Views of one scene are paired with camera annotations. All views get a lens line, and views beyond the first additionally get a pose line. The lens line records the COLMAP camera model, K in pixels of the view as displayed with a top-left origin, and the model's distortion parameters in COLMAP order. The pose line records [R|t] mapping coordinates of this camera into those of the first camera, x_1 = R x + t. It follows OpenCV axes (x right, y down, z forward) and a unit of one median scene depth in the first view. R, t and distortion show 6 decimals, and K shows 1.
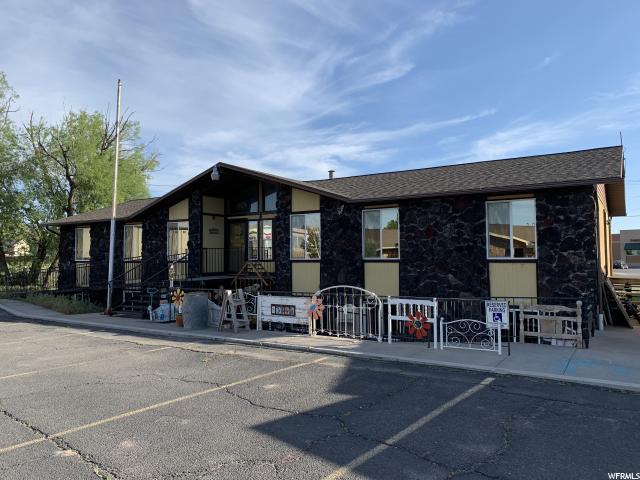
lens RADIAL K [[484.1, 0, 317.4], [0, 484.1, 236.2], [0, 0, 1]] dist [0.057086, -0.081782]
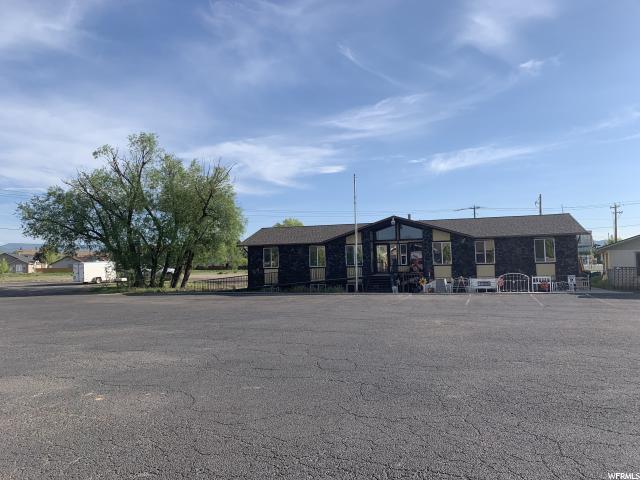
lens RADIAL K [[485.5, 0, 320.0], [0, 485.5, 240.0], [0, 0, 1]] dist [0.085908, -0.162232]
pose [[0.952785, -0.003434, 0.303625, -1.246661], [0.004812, 0.999981, -0.003789, -0.054054], [-0.303606, 0.005071, 0.952784, -0.893137]]
